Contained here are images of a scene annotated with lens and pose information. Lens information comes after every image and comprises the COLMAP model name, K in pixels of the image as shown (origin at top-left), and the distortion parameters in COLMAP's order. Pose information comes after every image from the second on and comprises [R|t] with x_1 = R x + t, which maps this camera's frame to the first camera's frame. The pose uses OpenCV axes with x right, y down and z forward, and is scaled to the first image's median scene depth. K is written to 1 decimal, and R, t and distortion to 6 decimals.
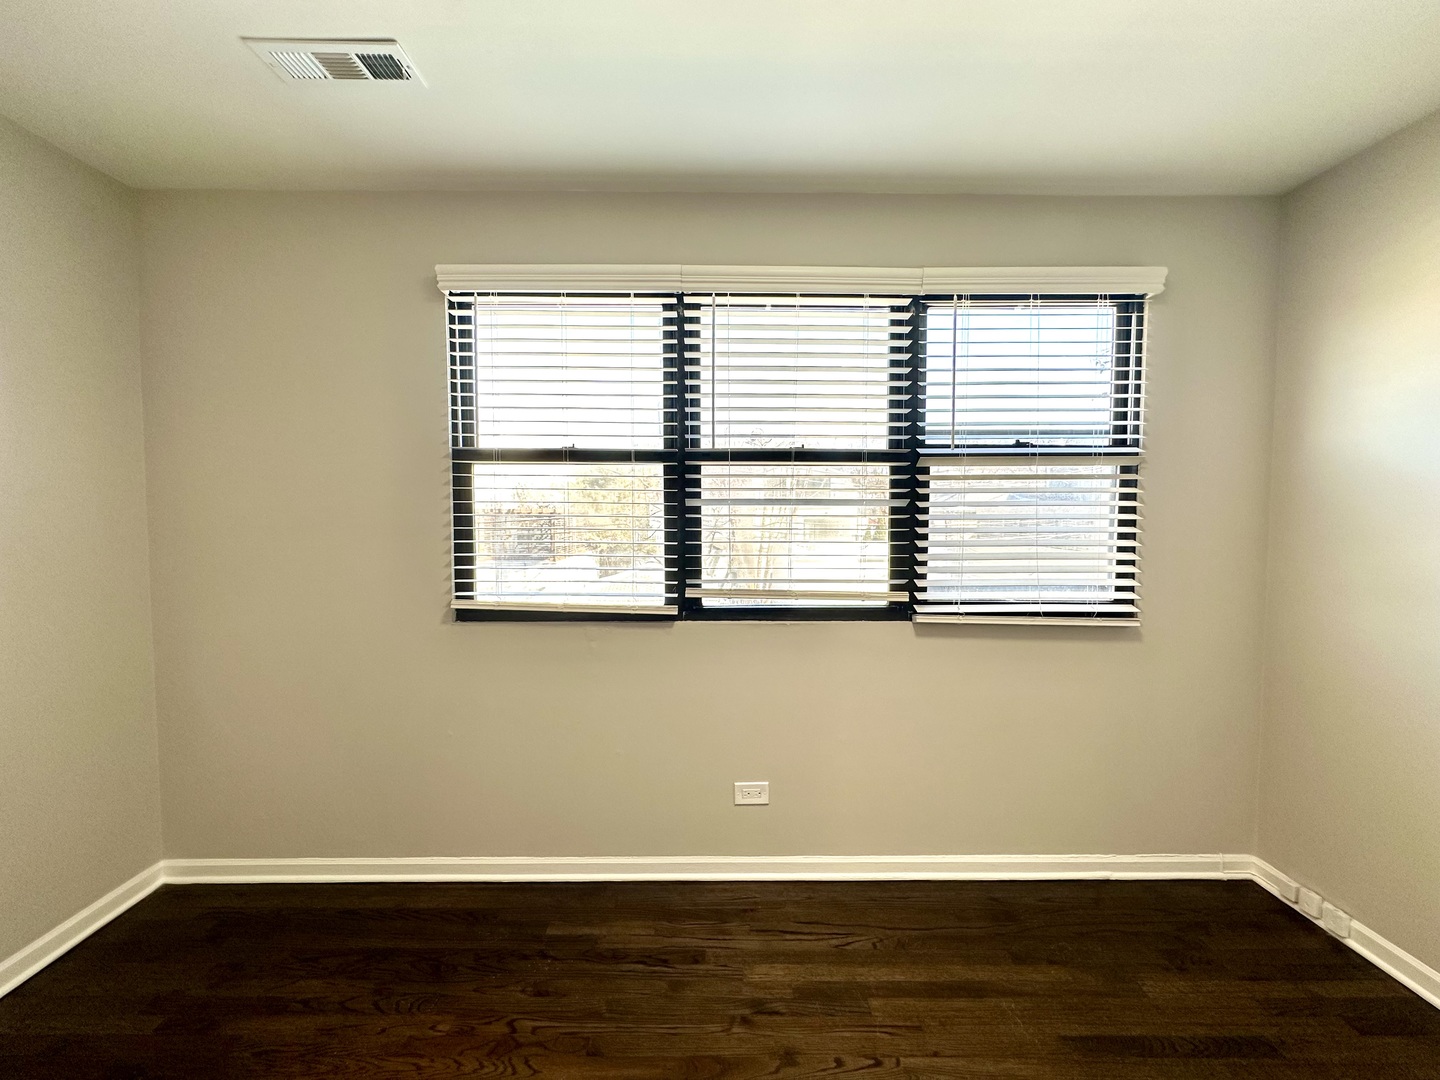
lens RADIAL K [[575.6, 0, 721.6], [0, 575.6, 539.9], [0, 0, 1]] dist [-0.001624, 0.000360]
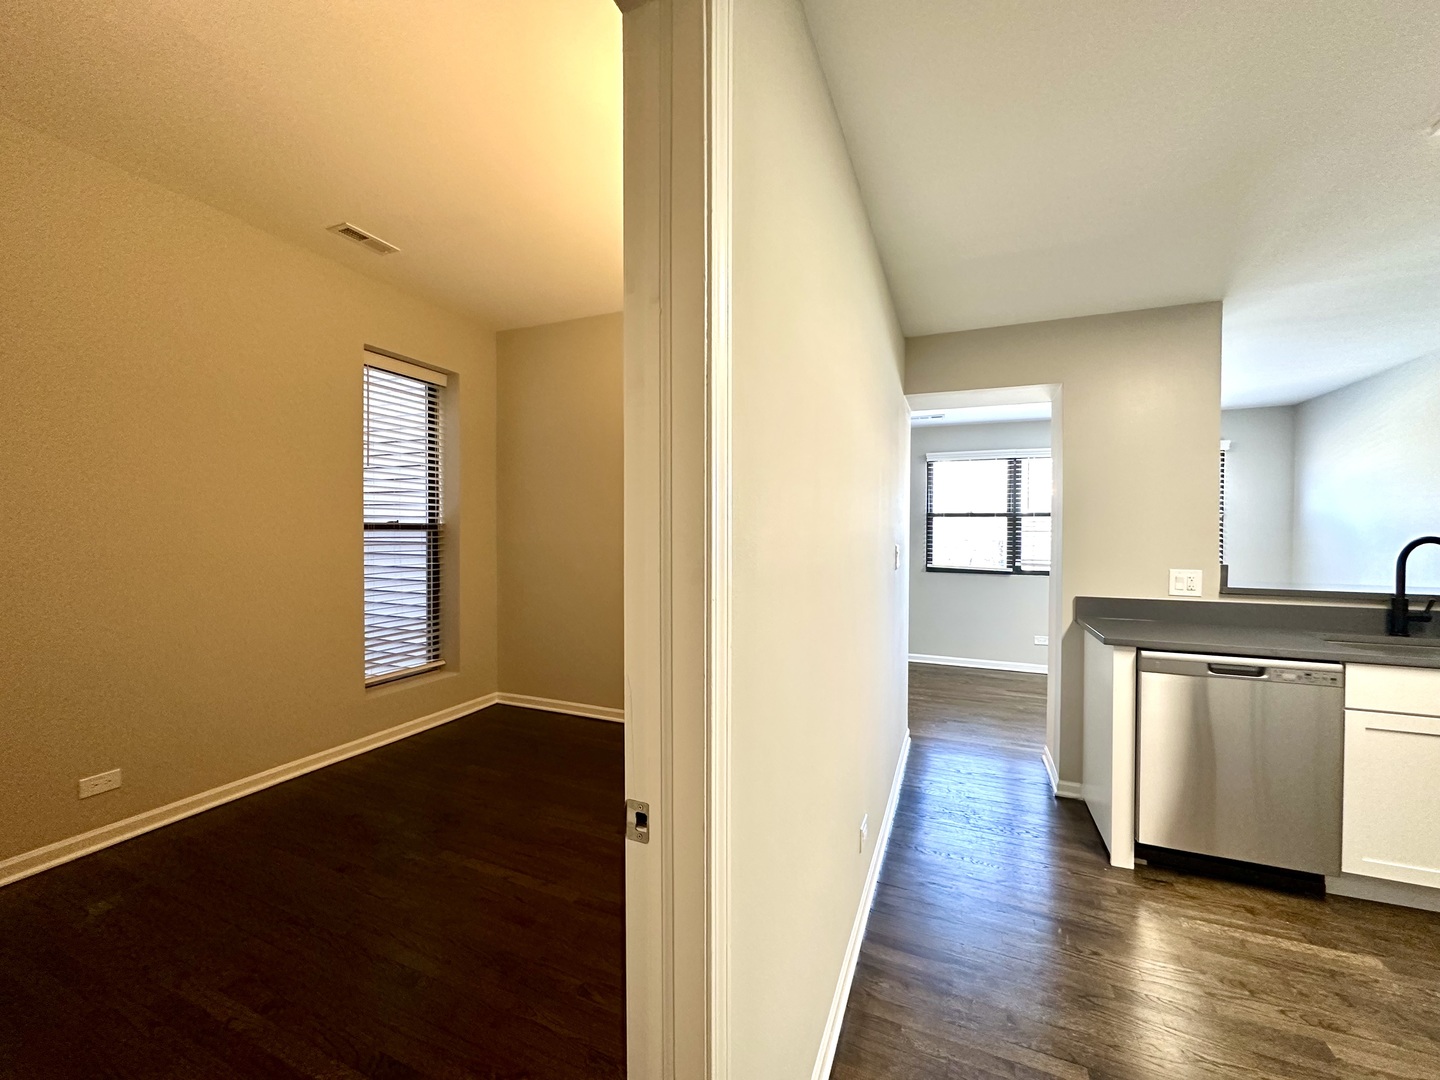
lens RADIAL K [[575.6, 0, 717.4], [0, 575.6, 537.3], [0, 0, 1]] dist [-0.001624, 0.000360]
pose [[0.918757, 0.012066, -0.394640, -0.288464], [-0.028874, 0.998910, -0.036682, 0.106216], [0.393767, 0.045097, 0.918103, -2.115113]]
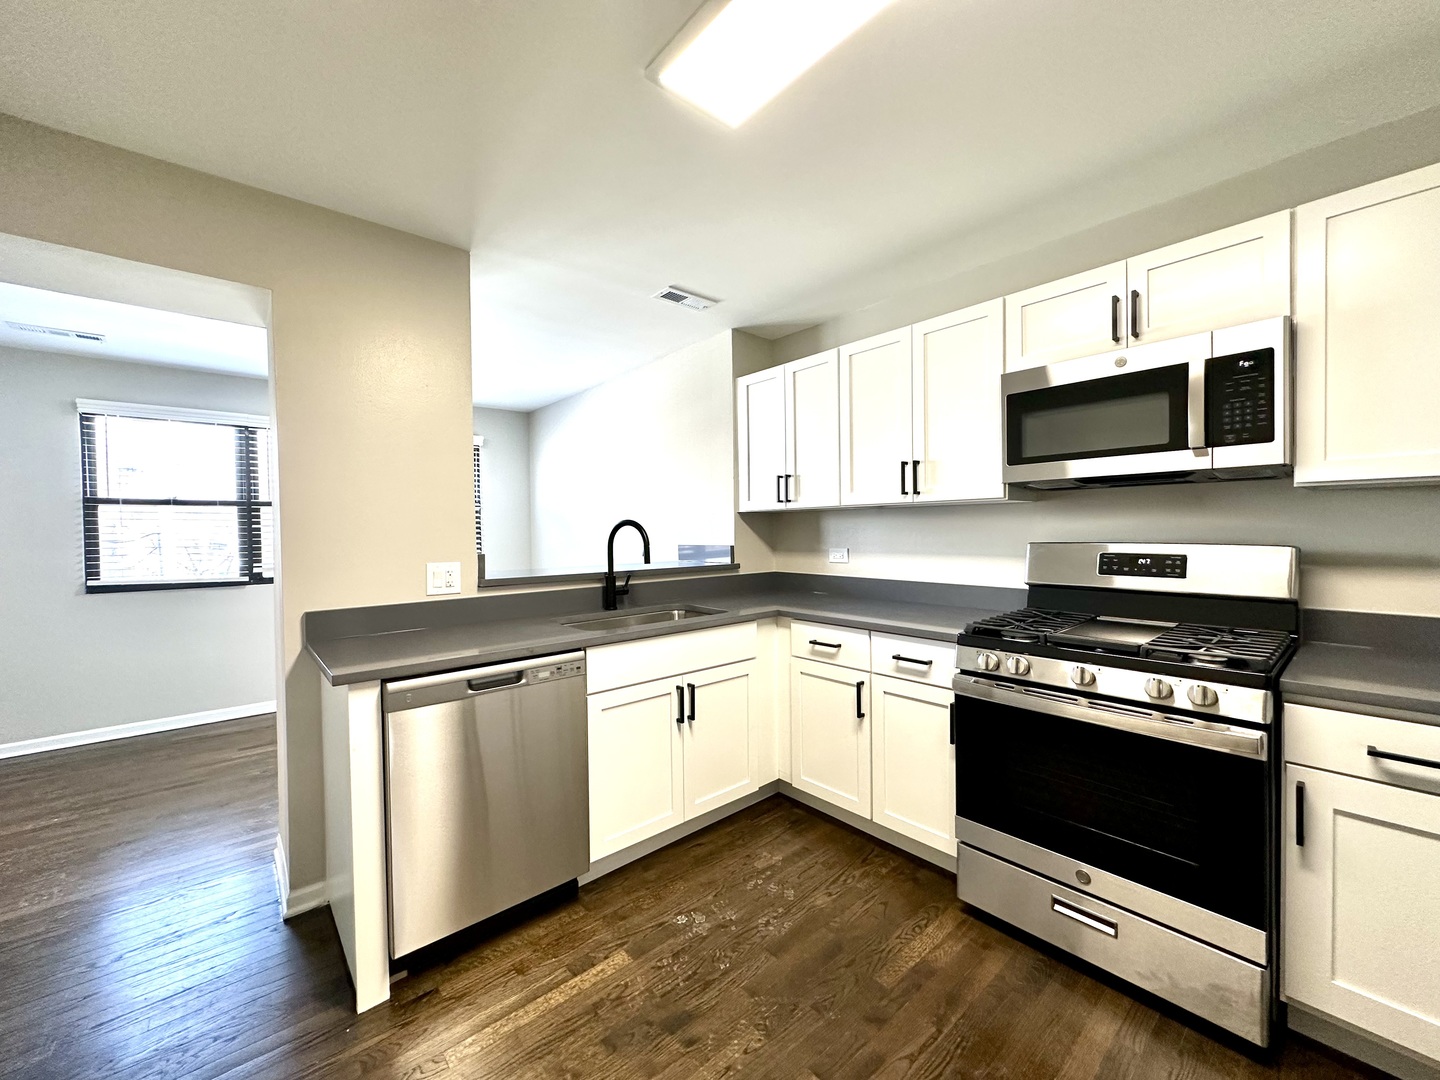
lens RADIAL K [[575.6, 0, 719.5], [0, 575.6, 538.6], [0, 0, 1]] dist [-0.001624, 0.000360]
pose [[0.760431, -0.019160, 0.649136, -0.125981], [0.046463, 0.998608, -0.024955, 0.107422], [-0.647755, 0.049137, 0.760263, -1.635374]]
